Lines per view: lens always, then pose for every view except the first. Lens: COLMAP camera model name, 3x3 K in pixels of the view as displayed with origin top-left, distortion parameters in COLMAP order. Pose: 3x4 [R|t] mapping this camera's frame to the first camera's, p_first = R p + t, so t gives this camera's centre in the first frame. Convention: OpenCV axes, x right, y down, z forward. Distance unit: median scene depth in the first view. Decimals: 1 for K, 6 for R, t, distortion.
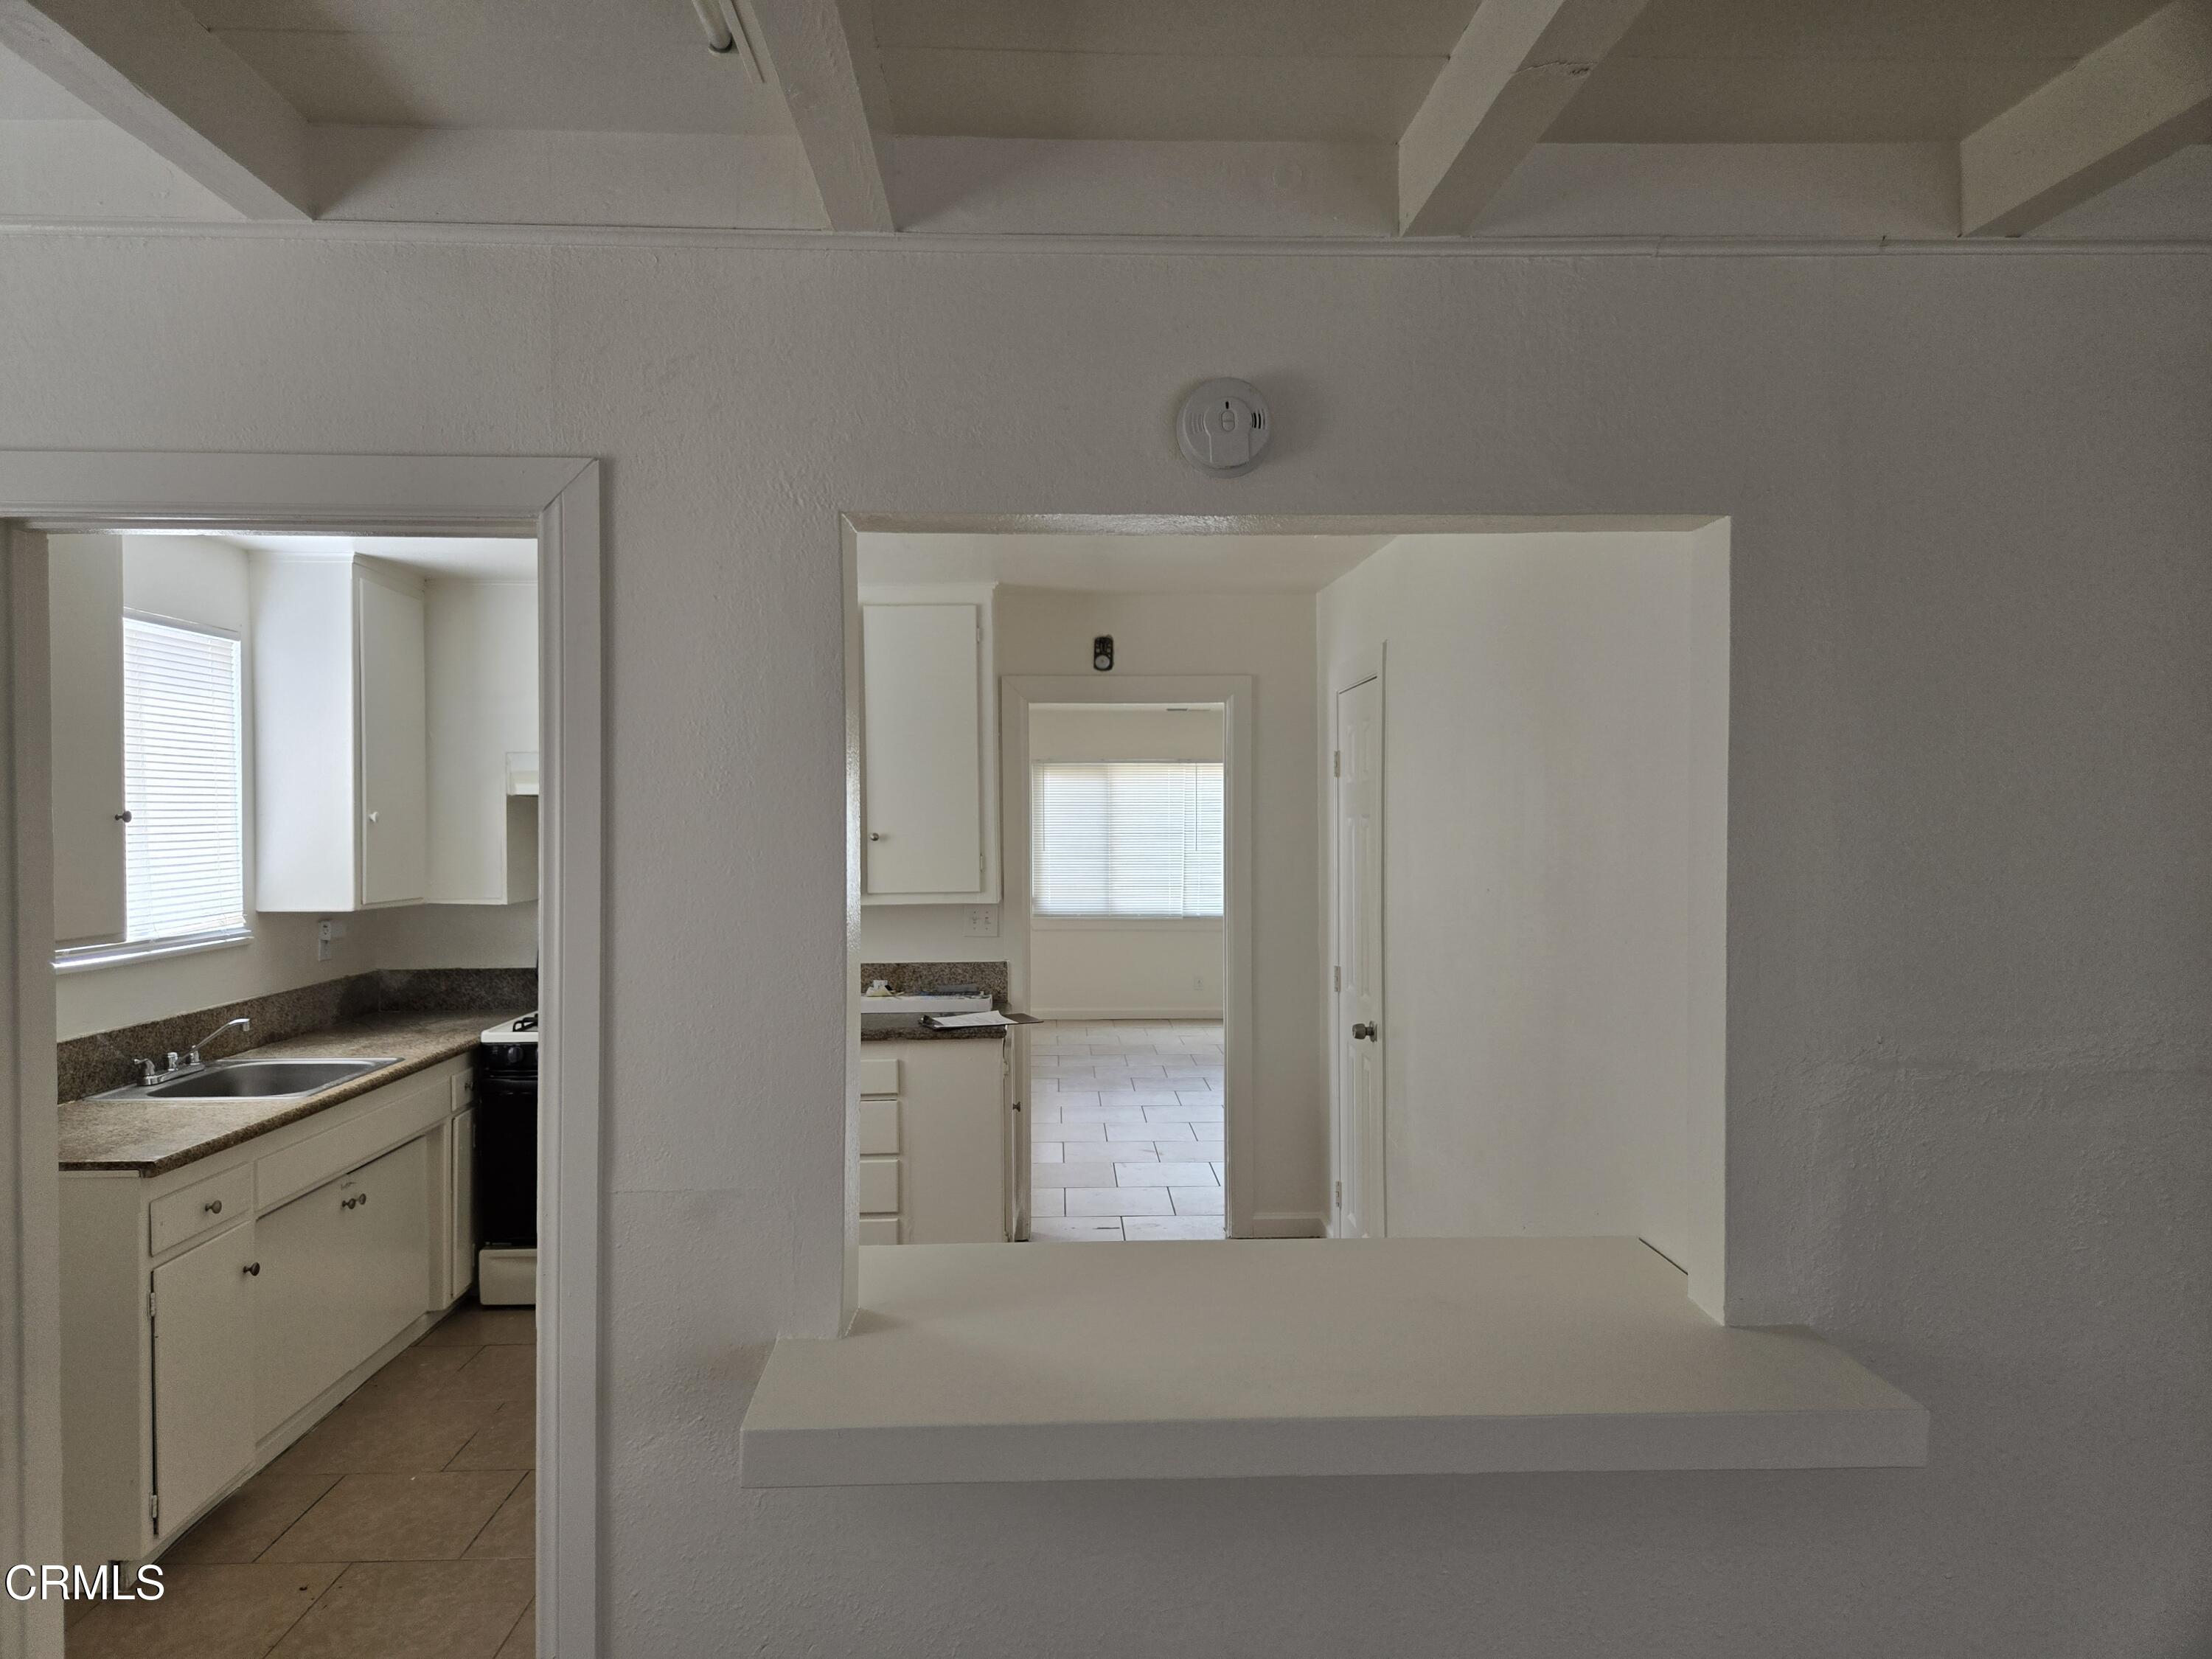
lens RADIAL K [[1499.9, 0, 1106.0], [0, 1499.9, 829.5], [0, 0, 1]] dist [0.055195, 0.000070]
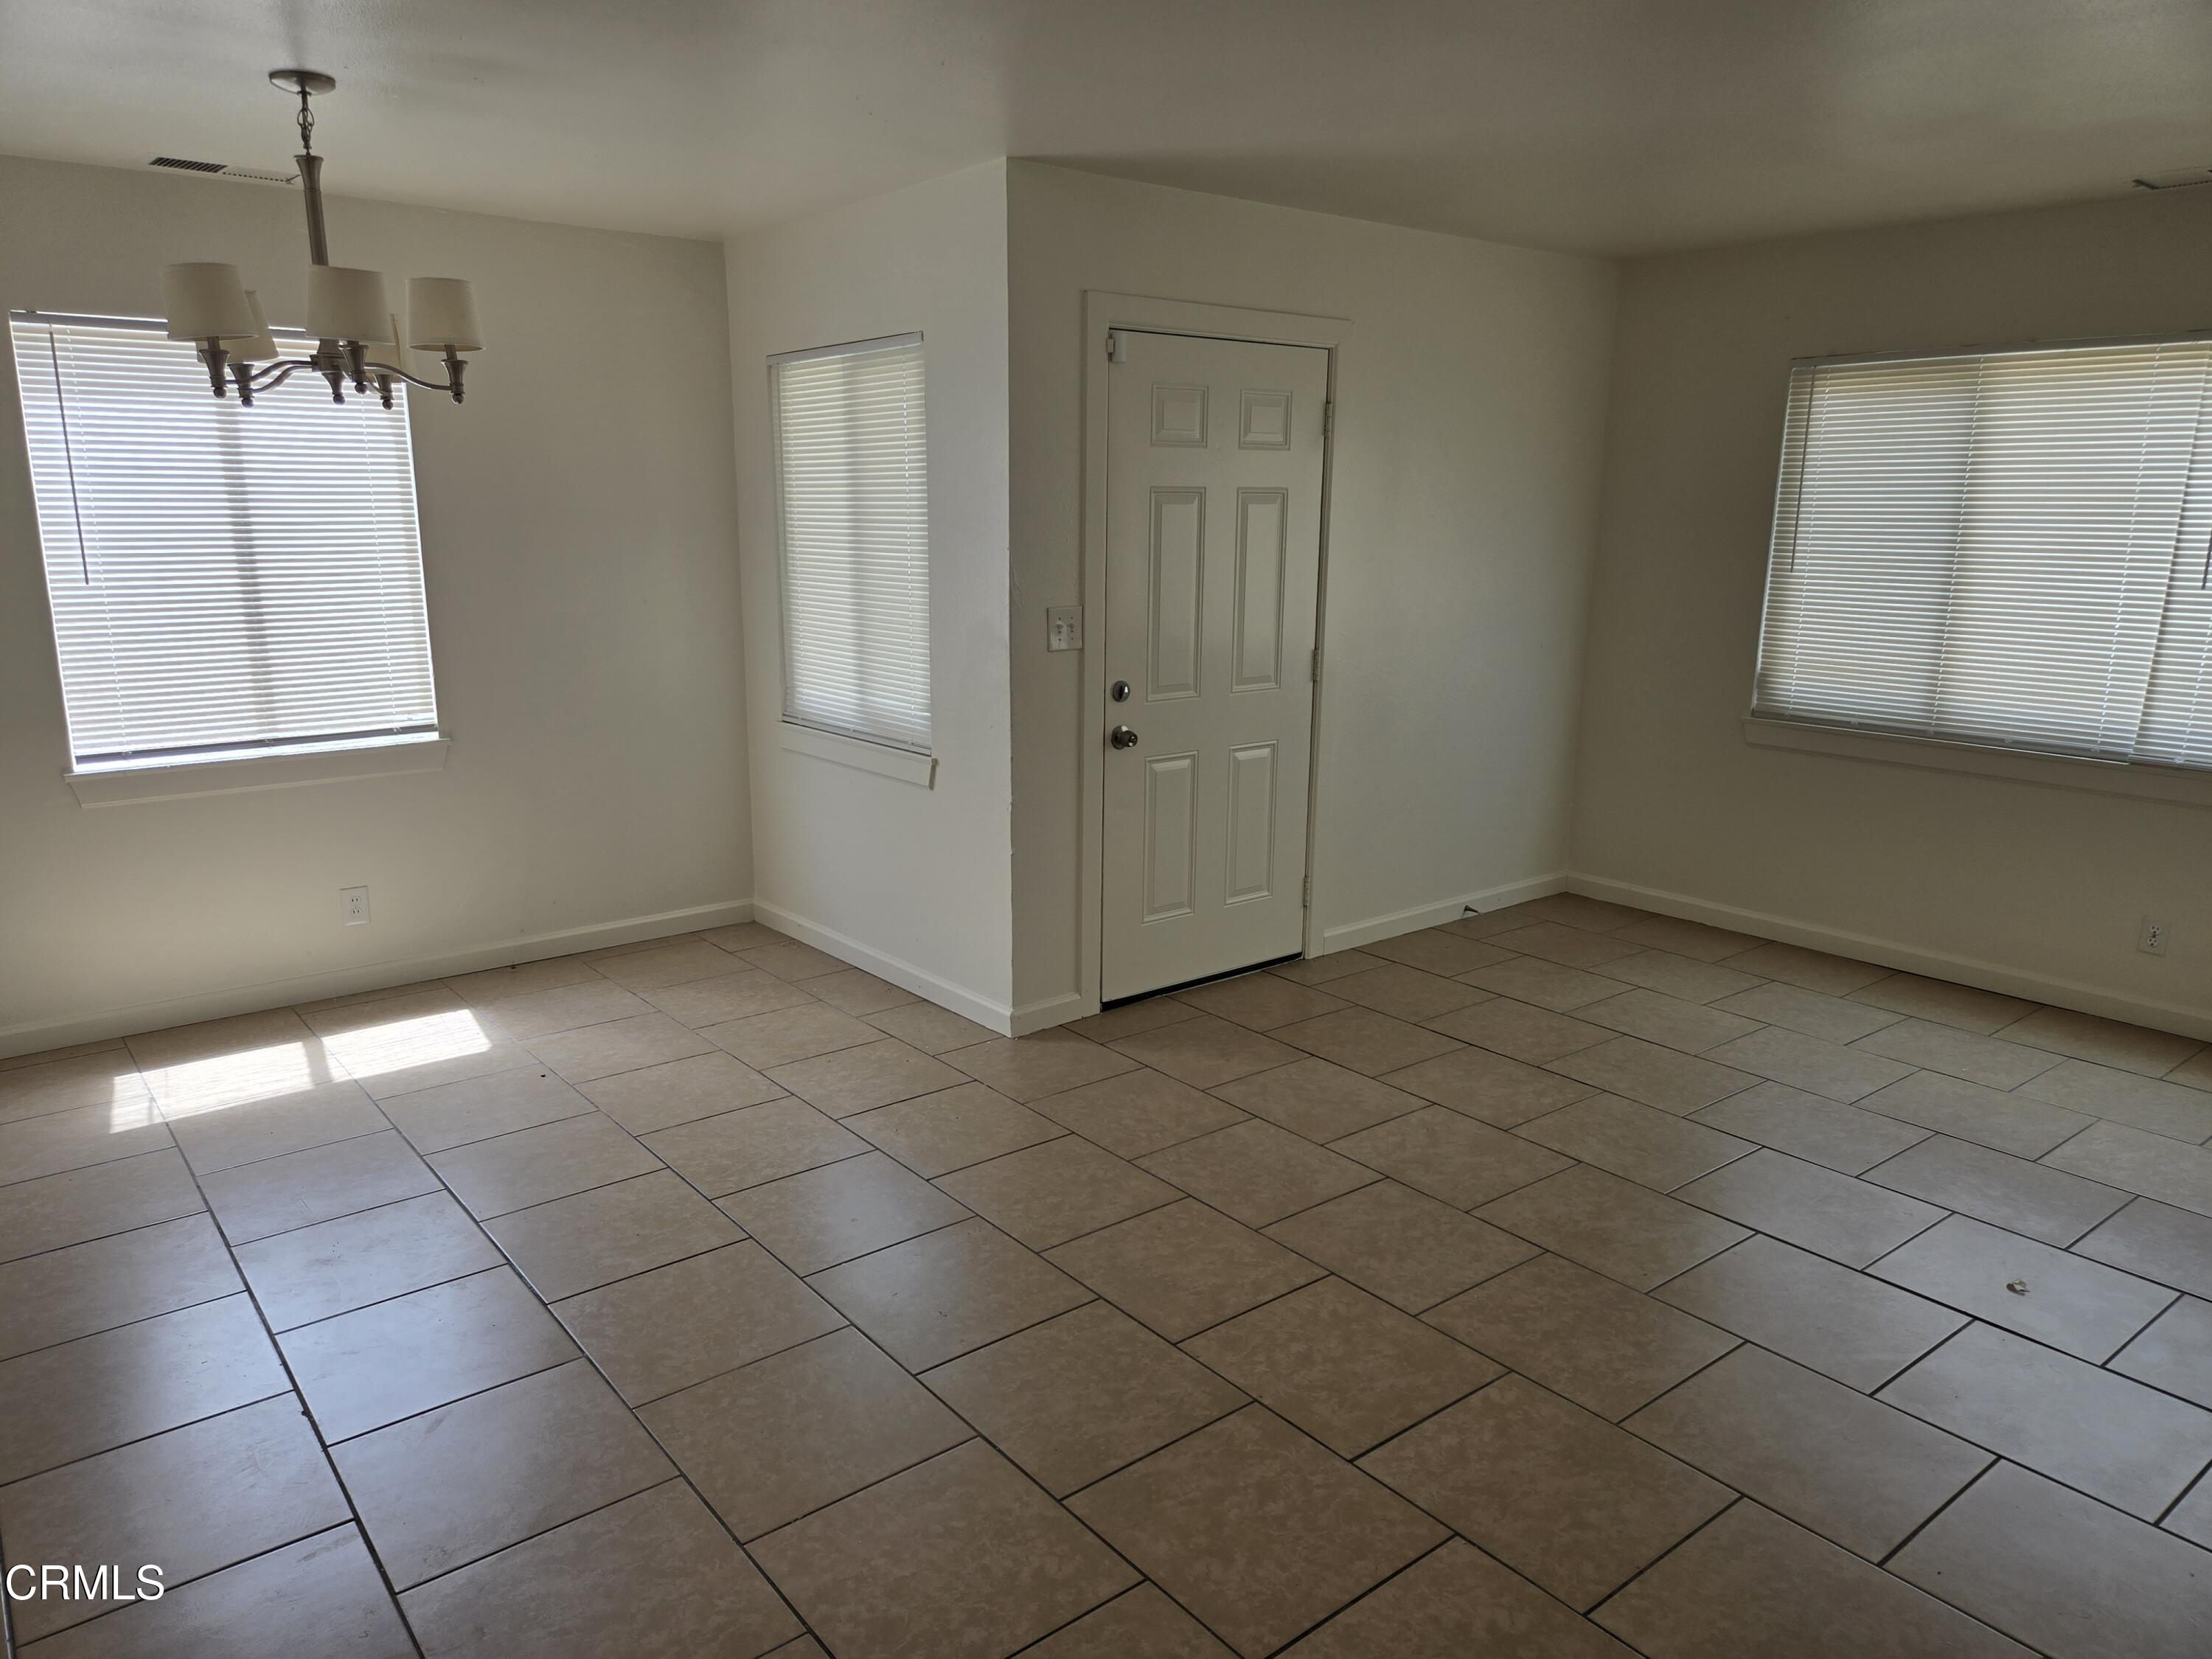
lens RADIAL K [[1499.9, 0, 1106.0], [0, 1499.9, 829.5], [0, 0, 1]] dist [0.055195, 0.000070]
pose [[0.593430, 0.192964, -0.781412, 0.072700], [-0.009893, 0.972512, 0.232642, -0.004832], [0.804825, -0.130327, 0.579027, 0.196473]]
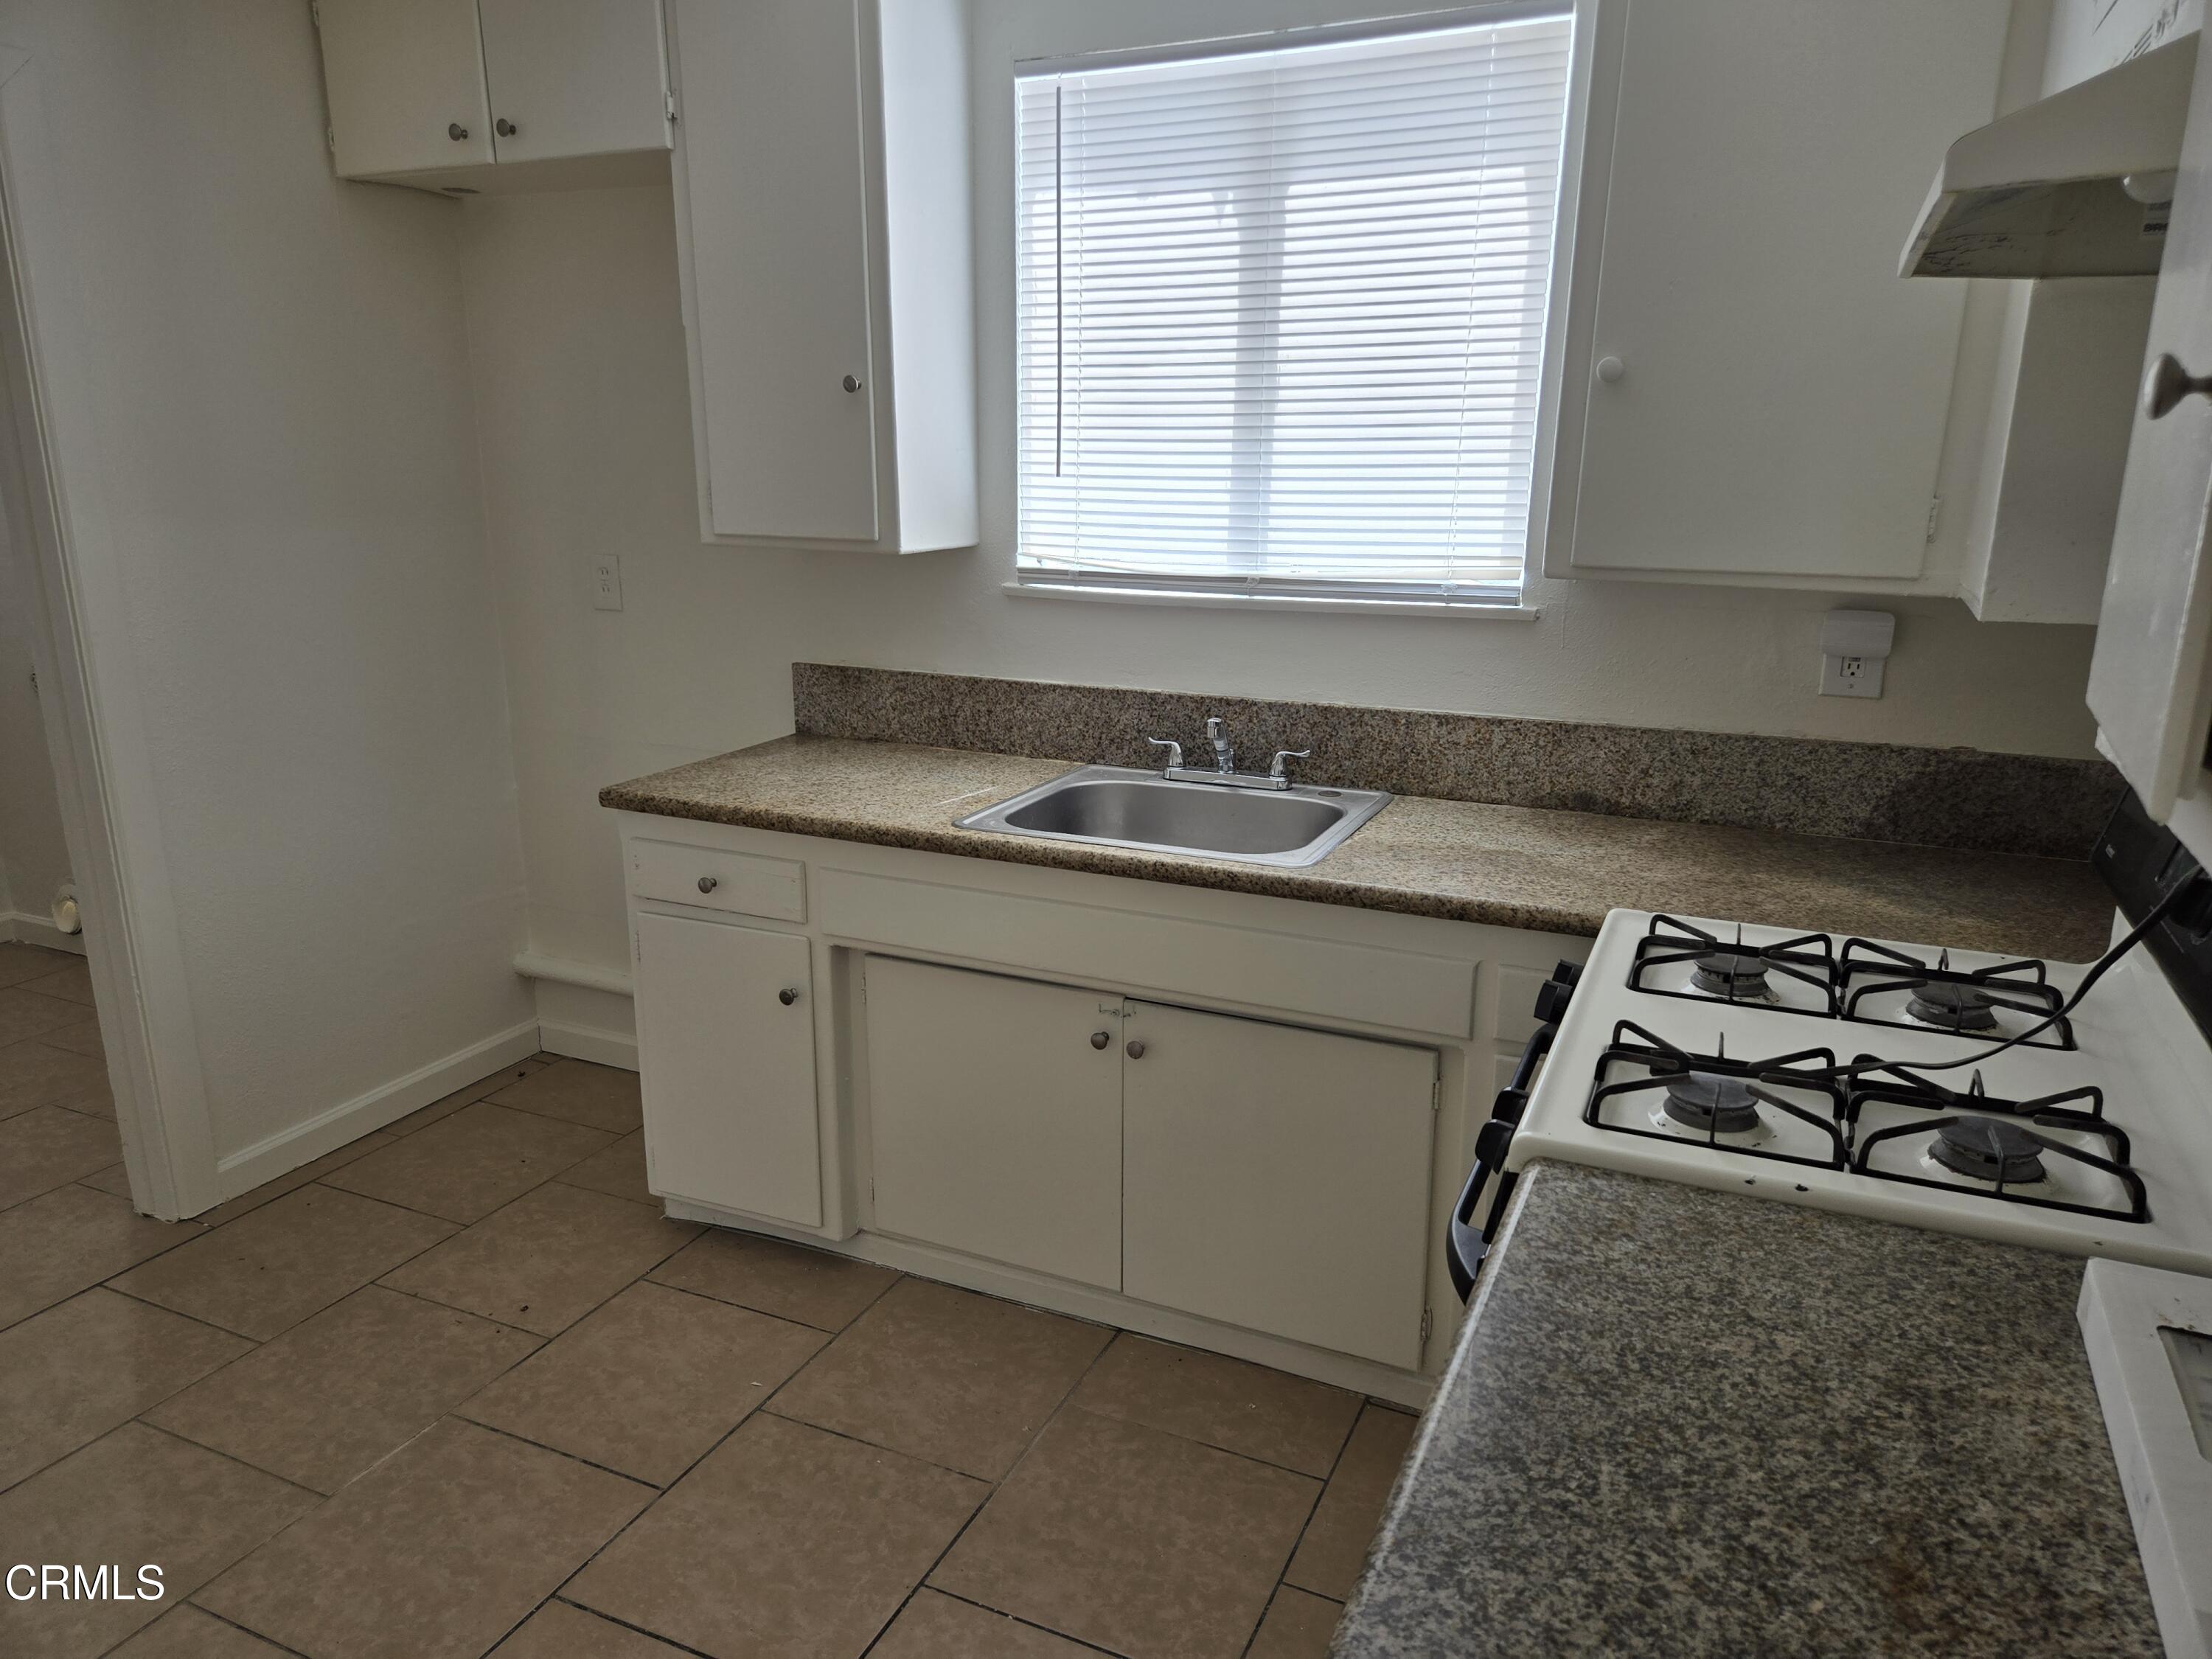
lens RADIAL K [[1499.9, 0, 1106.0], [0, 1499.9, 829.5], [0, 0, 1]] dist [0.055195, 0.000070]
pose [[-0.462342, 0.224982, -0.857685, -0.000156], [-0.004749, 0.966633, 0.256120, 0.012657], [0.886689, 0.122488, -0.445847, 1.621034]]
